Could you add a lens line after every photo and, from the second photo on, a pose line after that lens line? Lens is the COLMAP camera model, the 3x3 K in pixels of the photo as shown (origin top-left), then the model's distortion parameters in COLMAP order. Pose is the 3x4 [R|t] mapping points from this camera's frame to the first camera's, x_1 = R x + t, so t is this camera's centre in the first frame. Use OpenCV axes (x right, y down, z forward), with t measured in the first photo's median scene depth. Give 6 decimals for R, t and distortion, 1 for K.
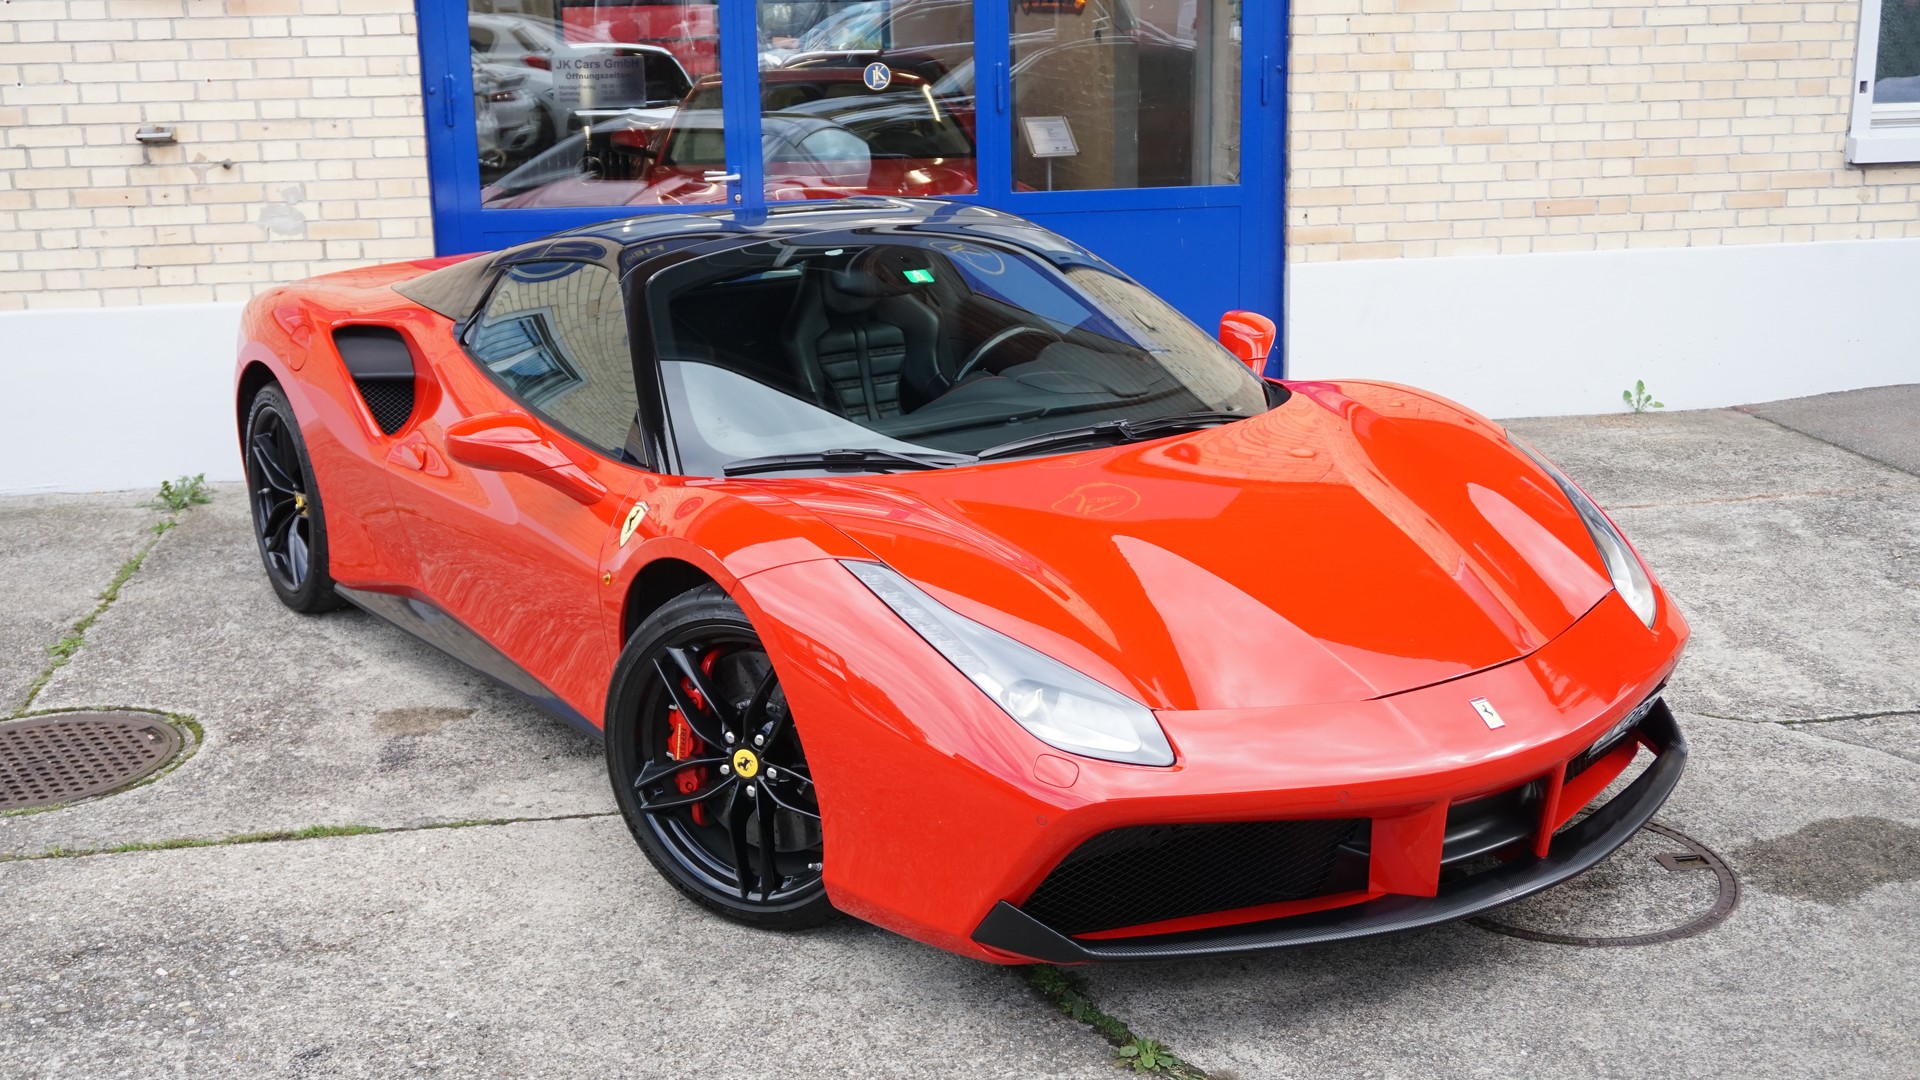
lens RADIAL K [[2129.7, 0, 953.7], [0, 2129.7, 536.3], [0, 0, 1]] dist [-0.002574, 0.031101]
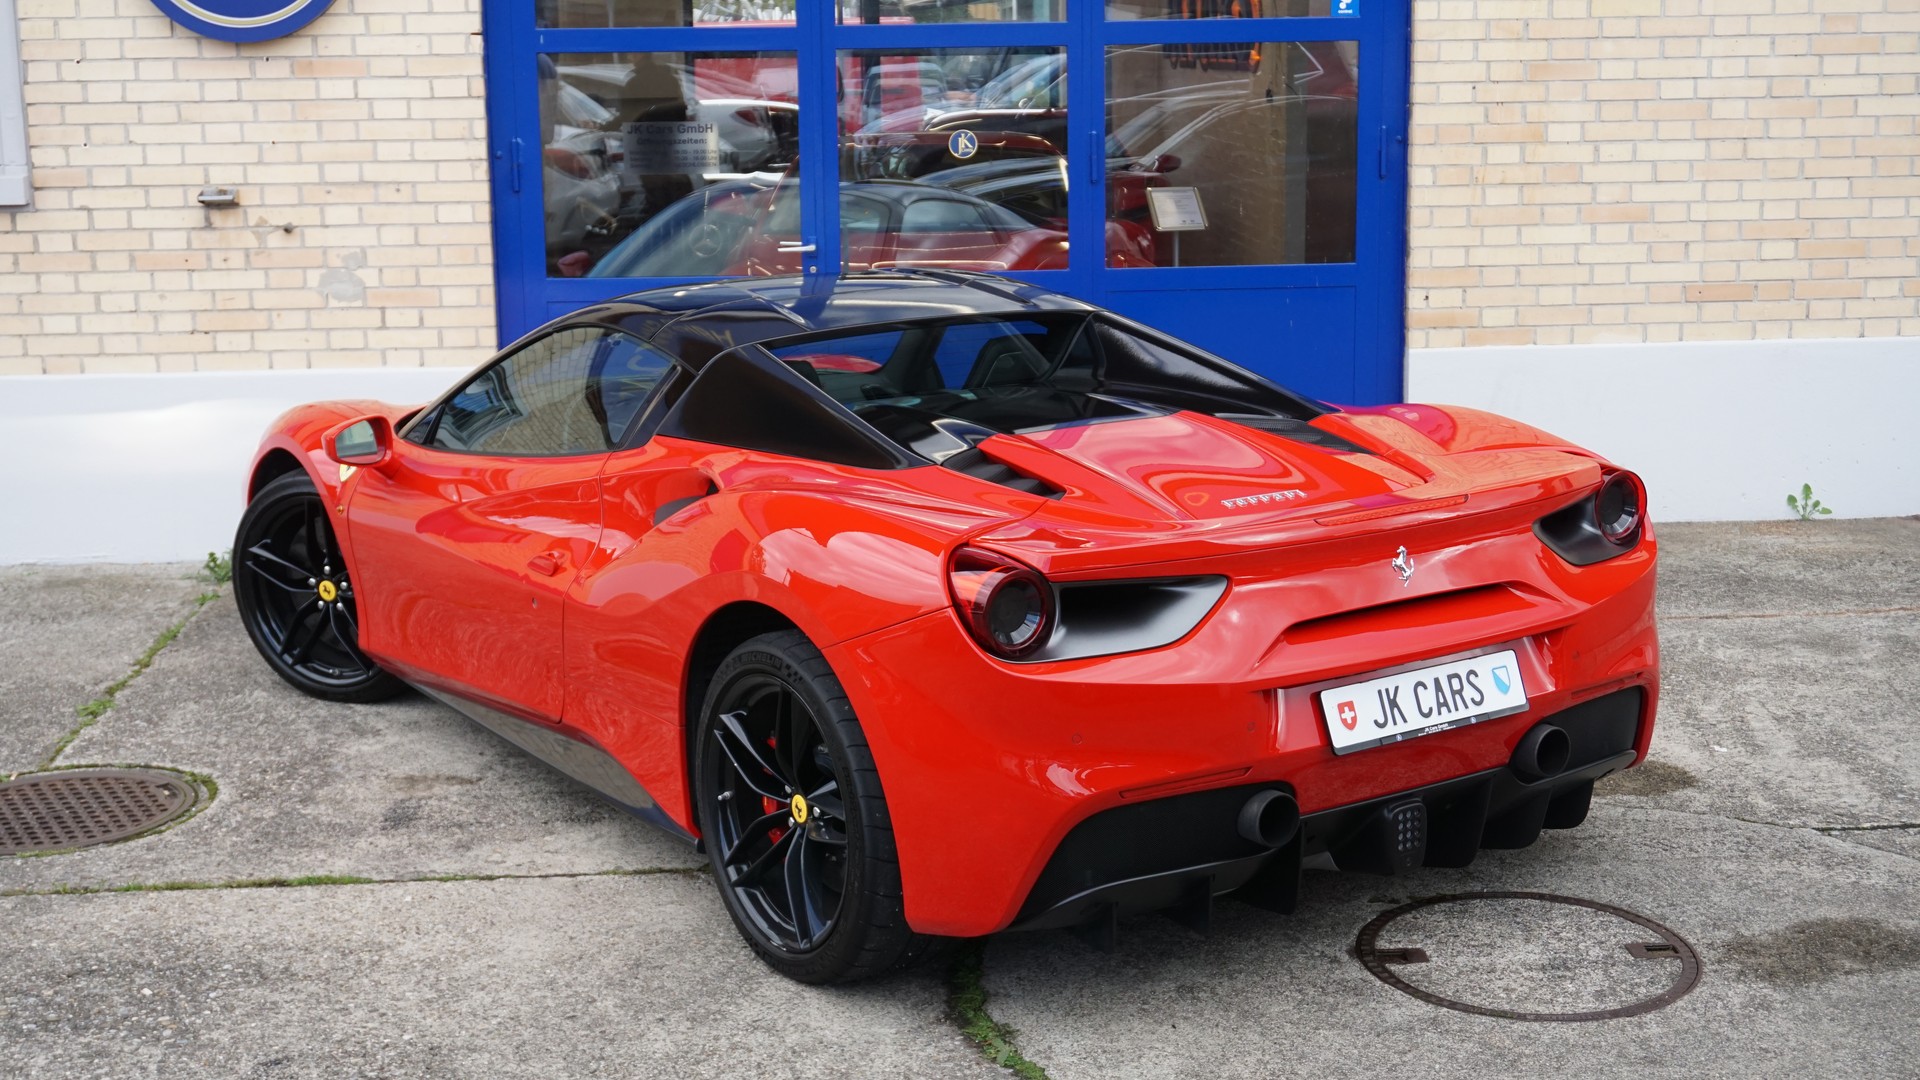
lens RADIAL K [[2539.5, 0, 949.8], [0, 2539.5, 541.5], [0, 0, 1]] dist [-0.000634, 0.028754]
pose [[0.995412, 0.023213, -0.092820, 0.070084], [-0.028107, 0.998264, -0.051768, 0.019320], [0.091457, 0.054139, 0.994336, -0.116023]]
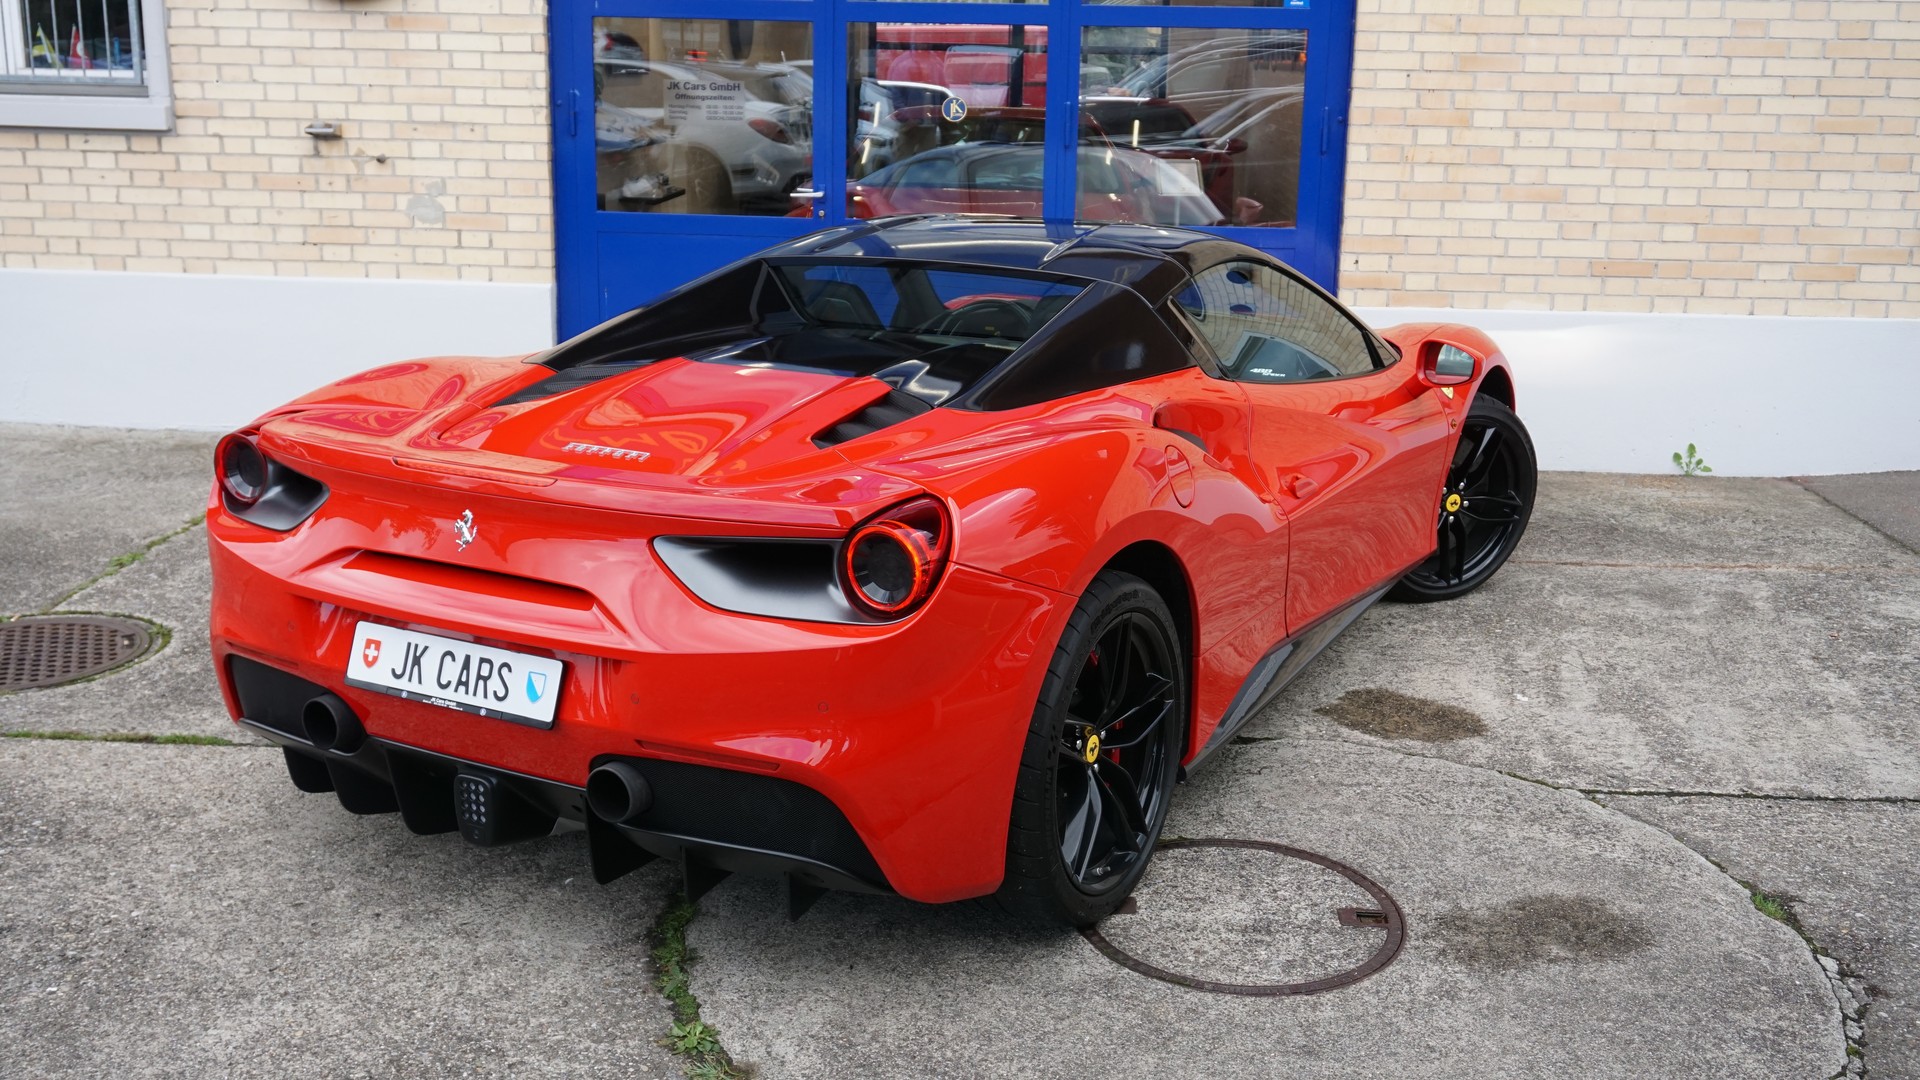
lens RADIAL K [[1886.0, 0, 952.0], [0, 1886.0, 533.6], [0, 0, 1]] dist [-0.015559, 0.036574]
pose [[0.977945, 0.087748, -0.189534, 0.172886], [-0.087712, 0.996109, 0.008596, -0.008600], [0.189550, 0.008218, 0.981837, 0.060175]]
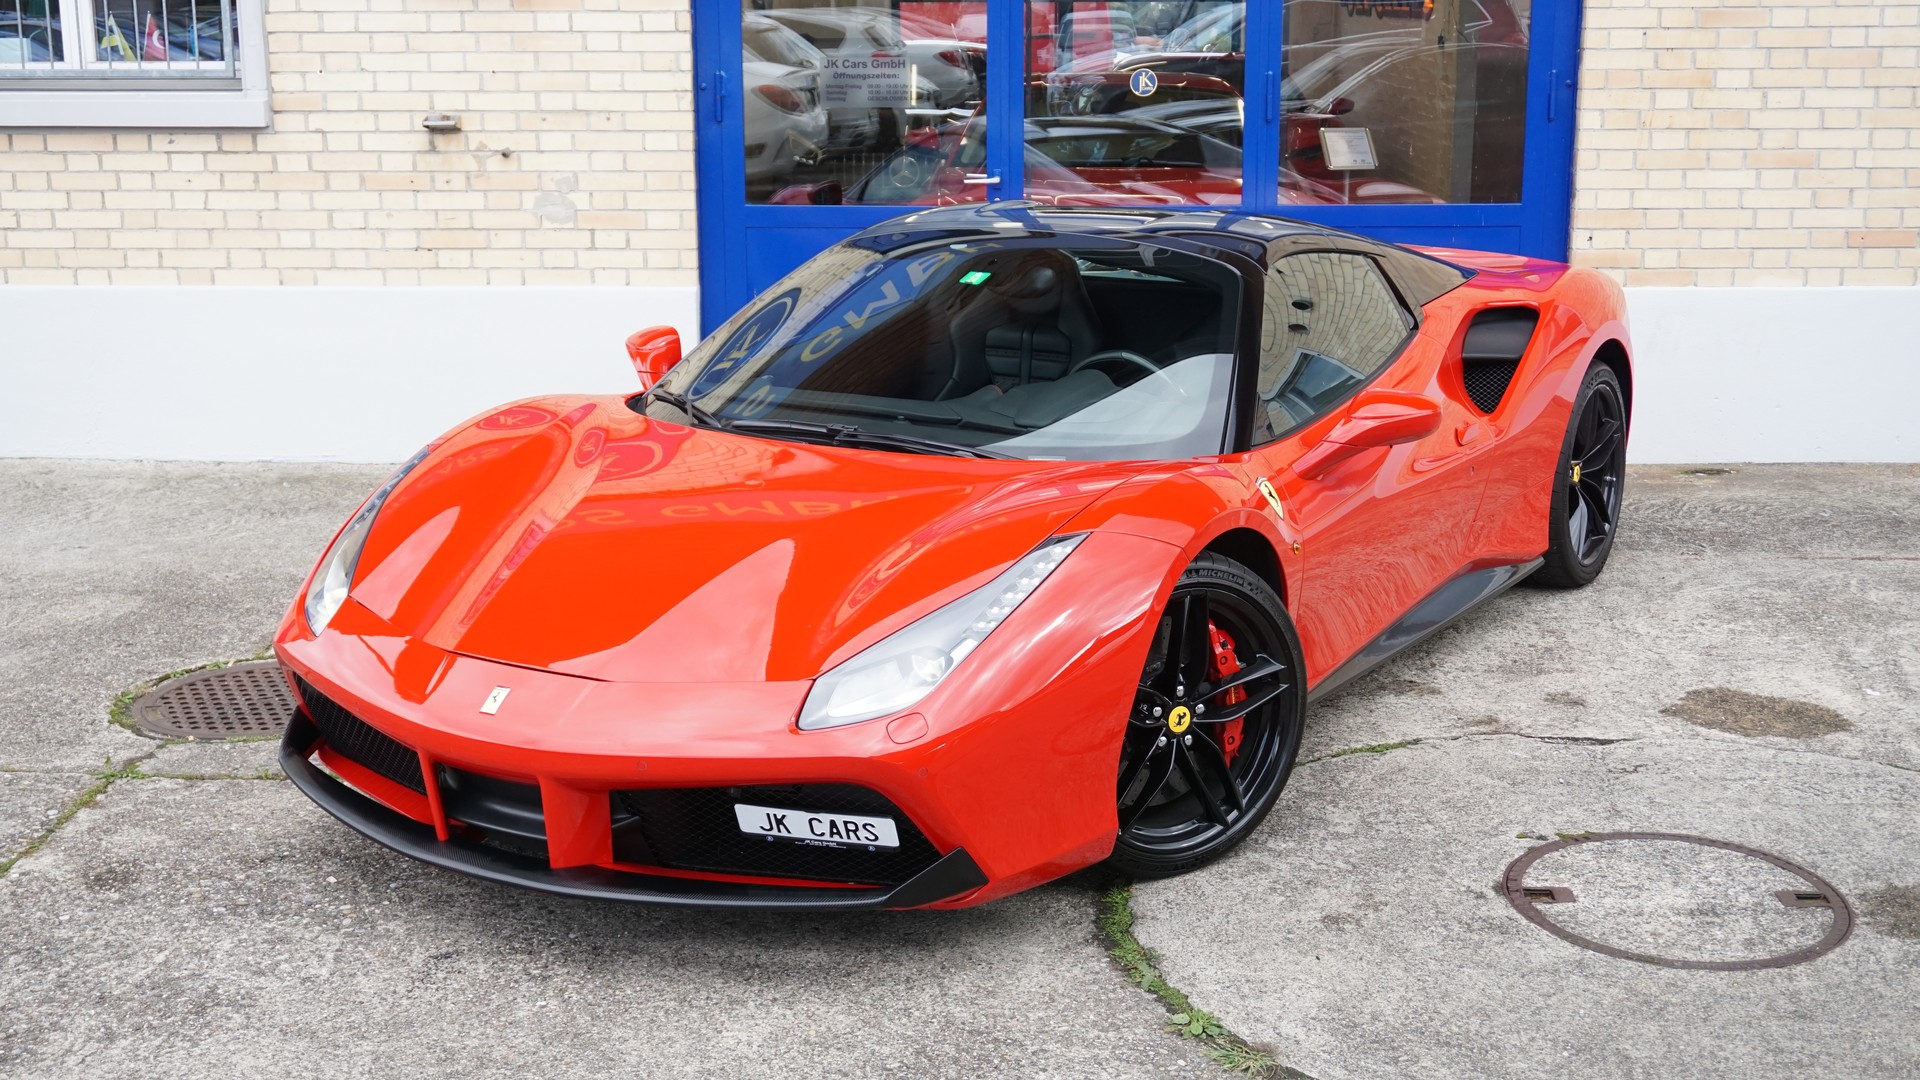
lens RADIAL K [[2311.8, 0, 953.0], [0, 2311.8, 539.1], [0, 0, 1]] dist [0.008474, -0.003986]
pose [[0.984528, 0.055535, -0.166193, 0.070239], [-0.058062, 0.998259, -0.010382, 0.011754], [0.165328, 0.019871, 0.986039, -0.068564]]
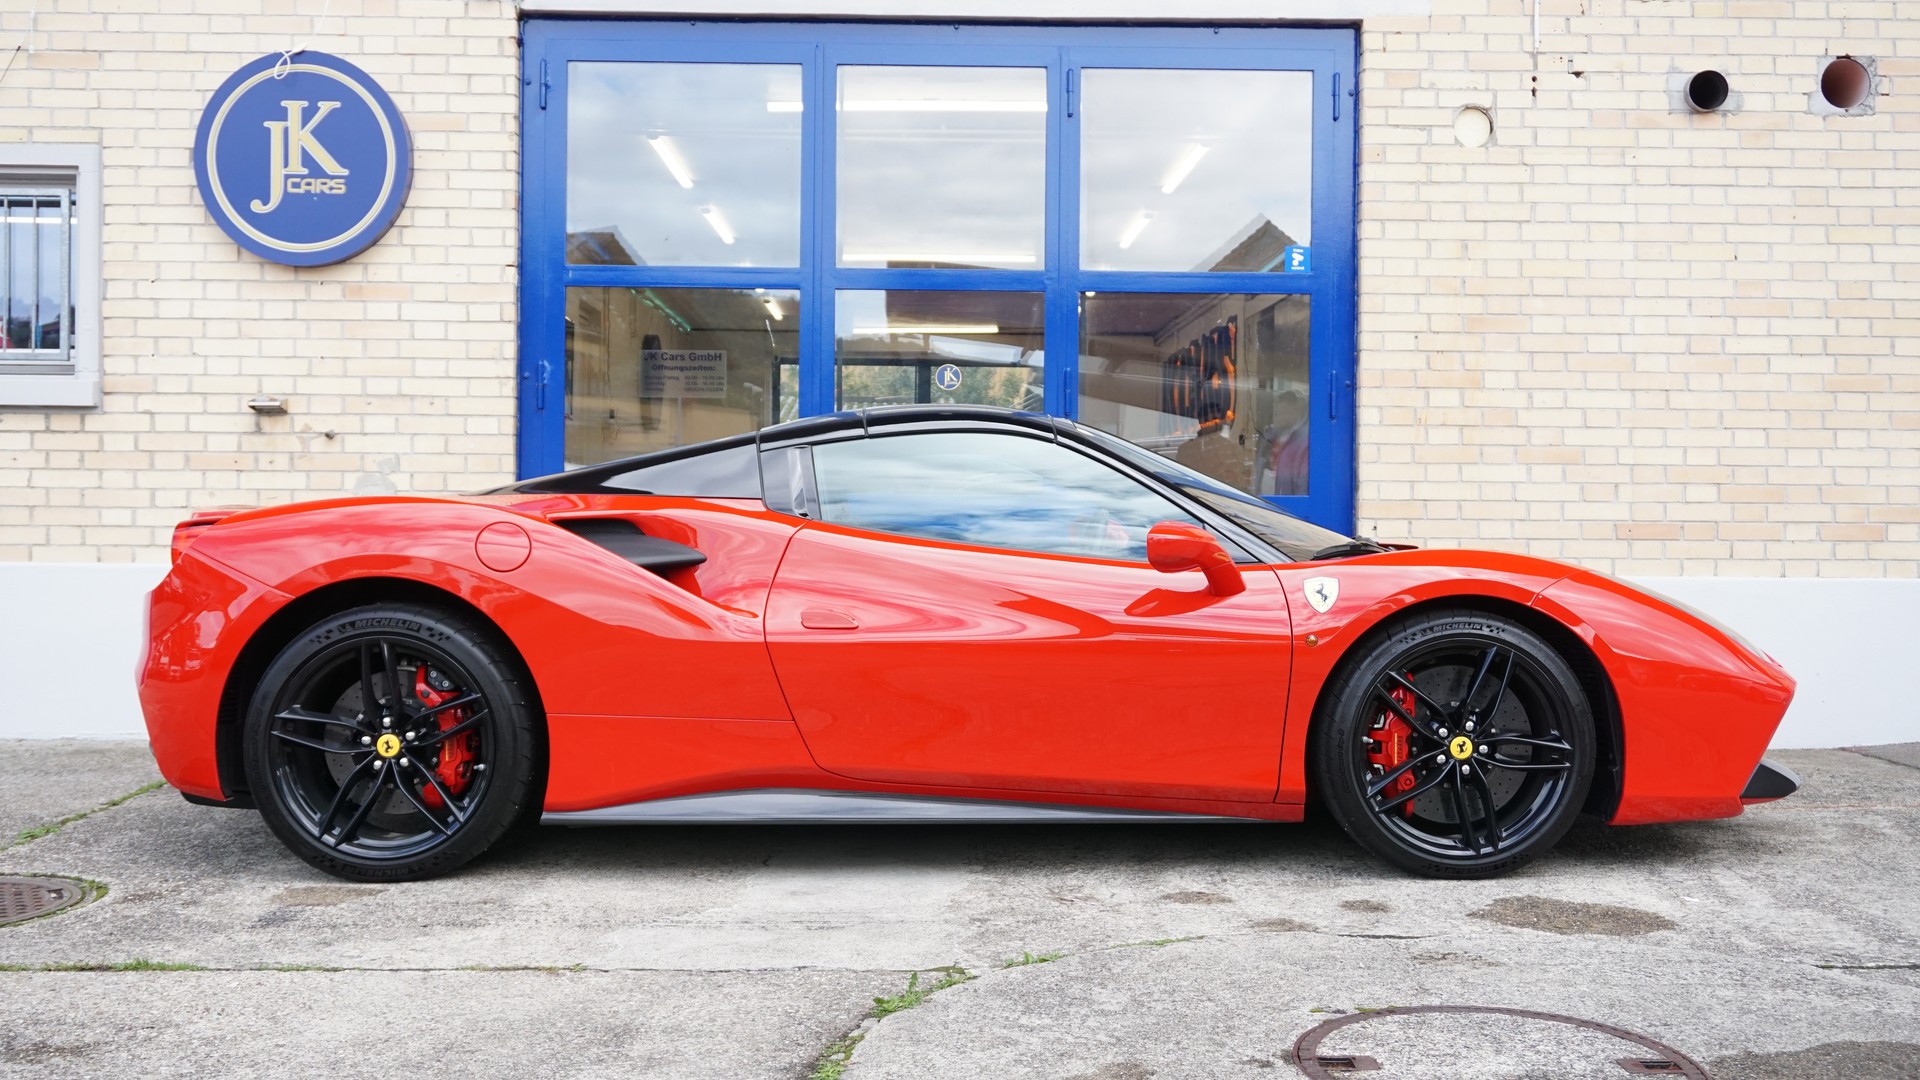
lens RADIAL K [[1936.9, 0, 954.2], [0, 1936.9, 538.9], [0, 0, 1]] dist [-0.002092, 0.010154]
pose [[0.991402, 0.029807, -0.127407, 0.093870], [-0.058719, 0.971504, -0.229635, 0.080565], [0.116932, 0.235142, 0.964902, 0.115197]]
